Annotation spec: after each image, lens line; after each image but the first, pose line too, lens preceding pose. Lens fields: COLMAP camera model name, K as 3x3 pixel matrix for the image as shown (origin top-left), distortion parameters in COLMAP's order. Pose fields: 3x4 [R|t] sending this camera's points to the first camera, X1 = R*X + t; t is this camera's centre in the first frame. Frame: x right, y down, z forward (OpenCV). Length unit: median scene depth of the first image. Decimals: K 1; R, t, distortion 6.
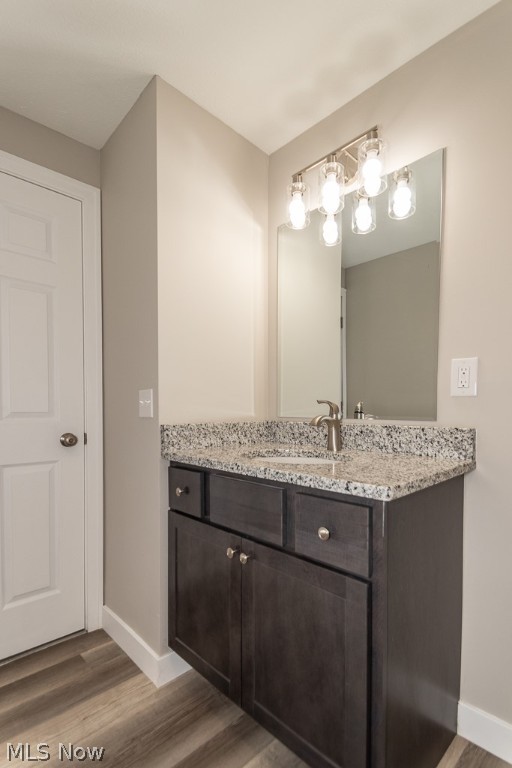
lens RADIAL K [[351.3, 0, 258.0], [0, 351.3, 405.7], [0, 0, 1]] dist [0.084549, -0.033807]
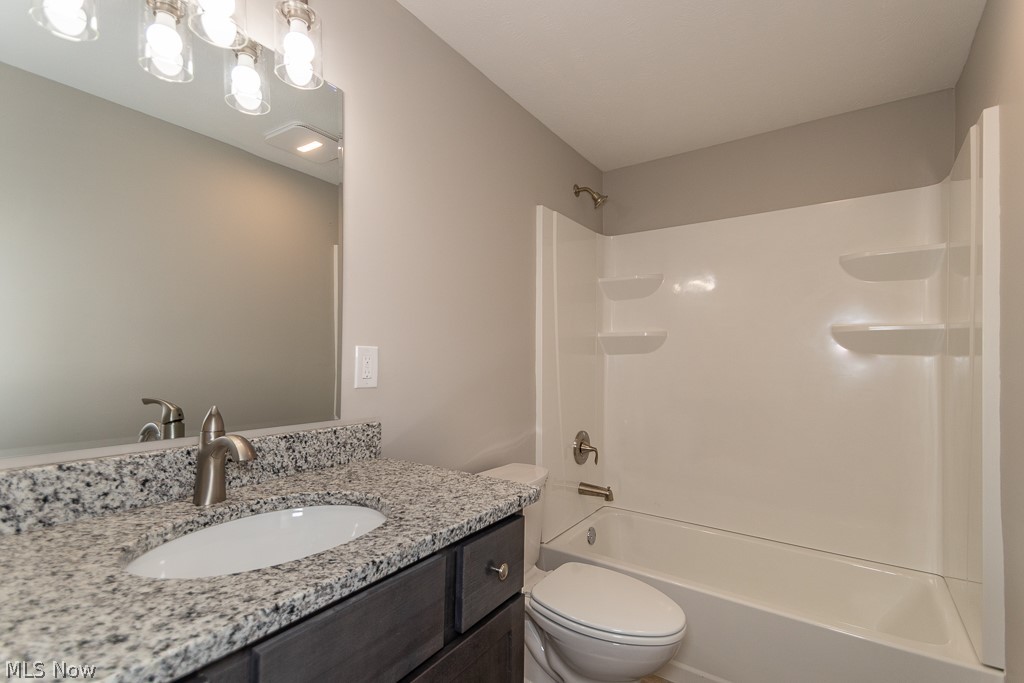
lens RADIAL K [[468.4, 0, 511.0], [0, 468.4, 352.6], [0, 0, 1]] dist [0.084549, -0.033807]
pose [[-0.170196, 0.011919, 0.985338, -0.658587], [-0.012024, 0.999827, -0.014171, -0.101507], [-0.985337, -0.014260, -0.170023, 0.827341]]
